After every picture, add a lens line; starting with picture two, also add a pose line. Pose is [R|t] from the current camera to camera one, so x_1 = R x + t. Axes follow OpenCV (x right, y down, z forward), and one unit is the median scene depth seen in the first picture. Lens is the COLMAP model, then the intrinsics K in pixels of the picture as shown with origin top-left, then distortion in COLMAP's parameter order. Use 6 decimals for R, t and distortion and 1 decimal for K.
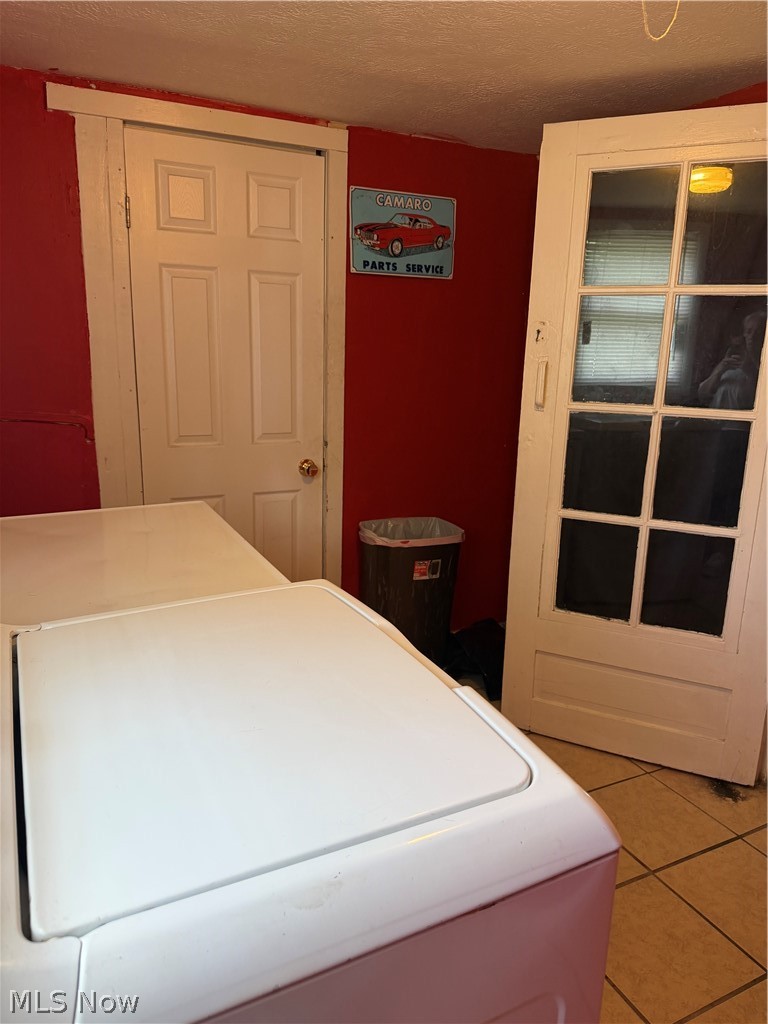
lens RADIAL K [[723.4, 0, 373.2], [0, 723.4, 509.0], [0, 0, 1]] dist [0.038339, -0.053315]
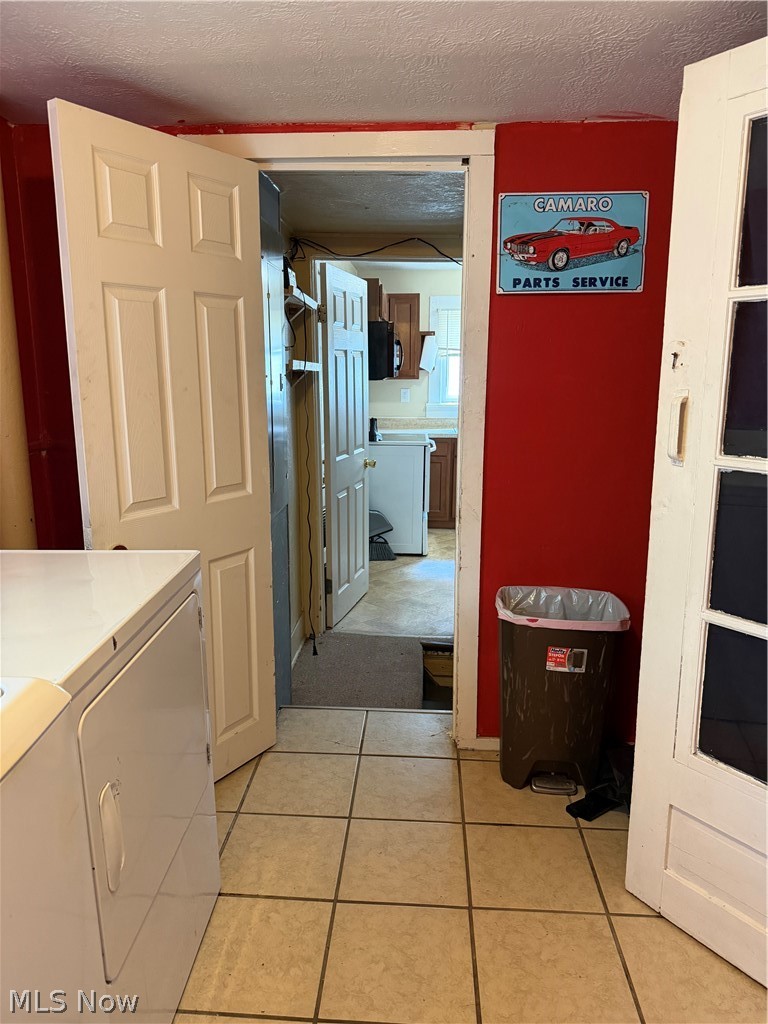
lens RADIAL K [[723.4, 0, 379.9], [0, 723.4, 504.7], [0, 0, 1]] dist [0.038339, -0.053315]
pose [[0.871311, 0.067227, -0.486104, 0.312476], [-0.092194, 0.995359, -0.027597, -0.049752], [0.481993, 0.068862, 0.873465, 0.234868]]
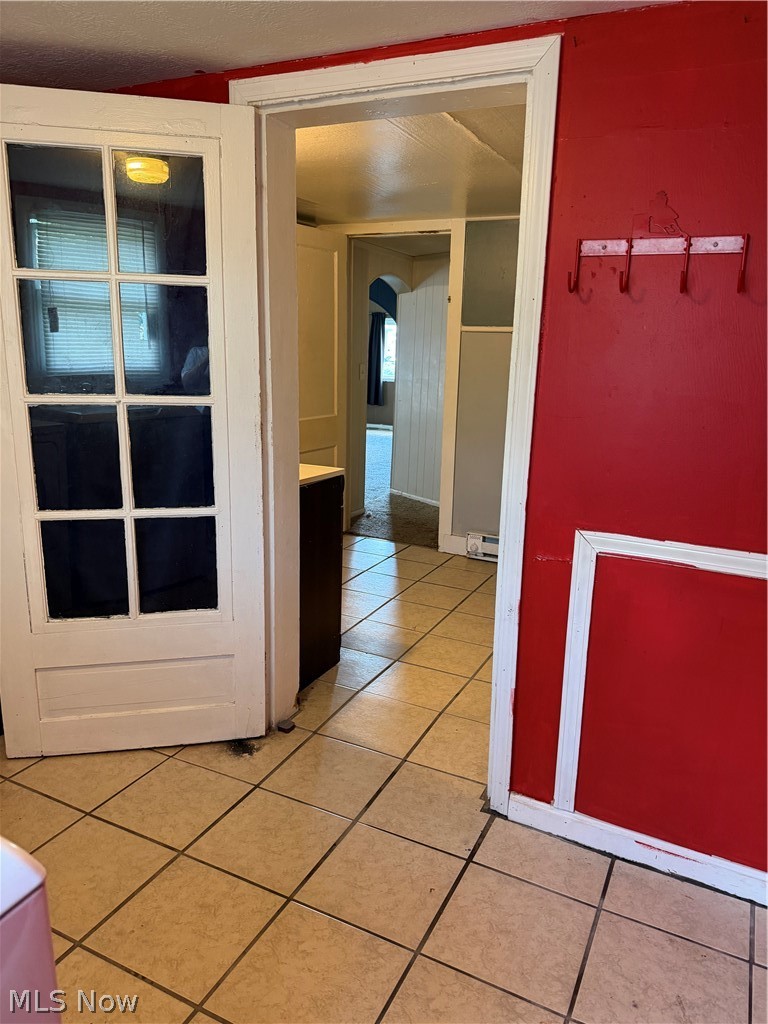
lens RADIAL K [[723.4, 0, 384.8], [0, 723.4, 512.9], [0, 0, 1]] dist [0.038339, -0.053315]
pose [[0.791924, -0.145876, 0.592939, 0.060517], [0.134300, 0.988877, 0.063916, 0.001508], [-0.595668, 0.029015, 0.802707, -0.001657]]
